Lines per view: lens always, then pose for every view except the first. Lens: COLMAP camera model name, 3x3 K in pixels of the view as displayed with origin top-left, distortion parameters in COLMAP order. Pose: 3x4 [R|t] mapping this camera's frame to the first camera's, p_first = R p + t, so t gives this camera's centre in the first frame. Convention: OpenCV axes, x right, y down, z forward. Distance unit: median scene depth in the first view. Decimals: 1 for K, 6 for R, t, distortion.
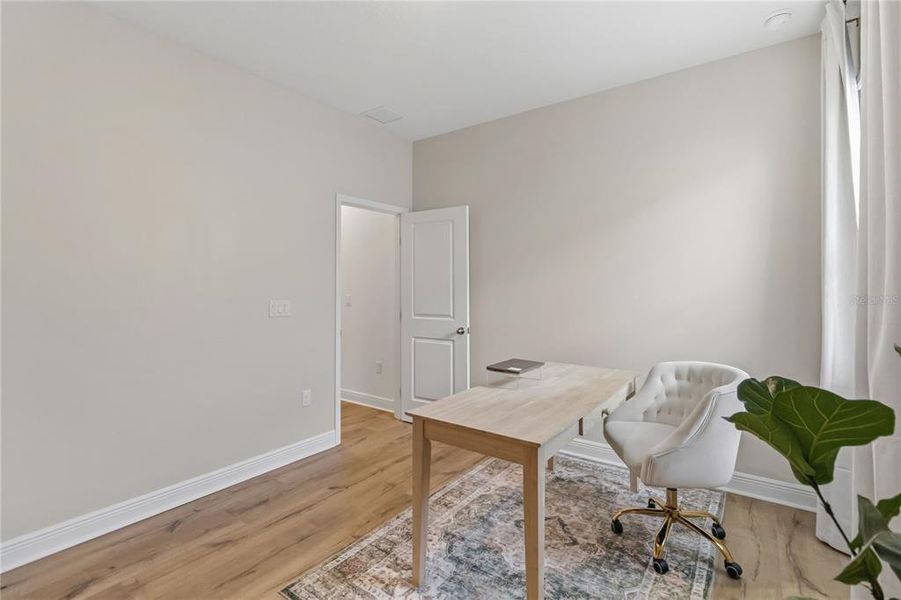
lens RADIAL K [[417.2, 0, 464.2], [0, 417.2, 286.5], [0, 0, 1]] dist [0.000694, -0.000029]
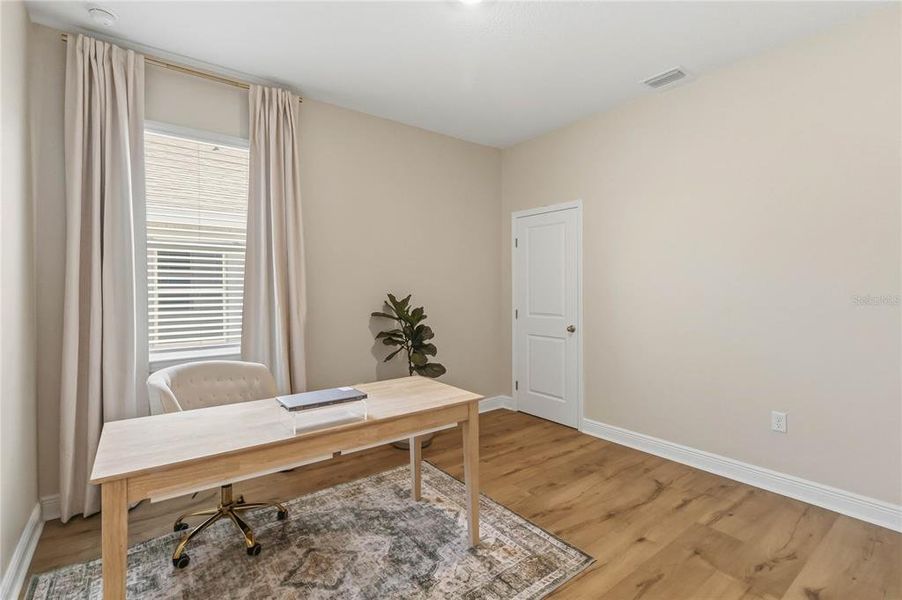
lens RADIAL K [[417.6, 0, 464.7], [0, 417.6, 286.5], [0, 0, 1]] dist [0.000694, -0.000029]
pose [[-0.957331, 0.006245, 0.288925, -0.391014], [0.006665, 0.999978, 0.000468, -0.001836], [-0.288916, 0.002374, -0.957352, 1.949821]]
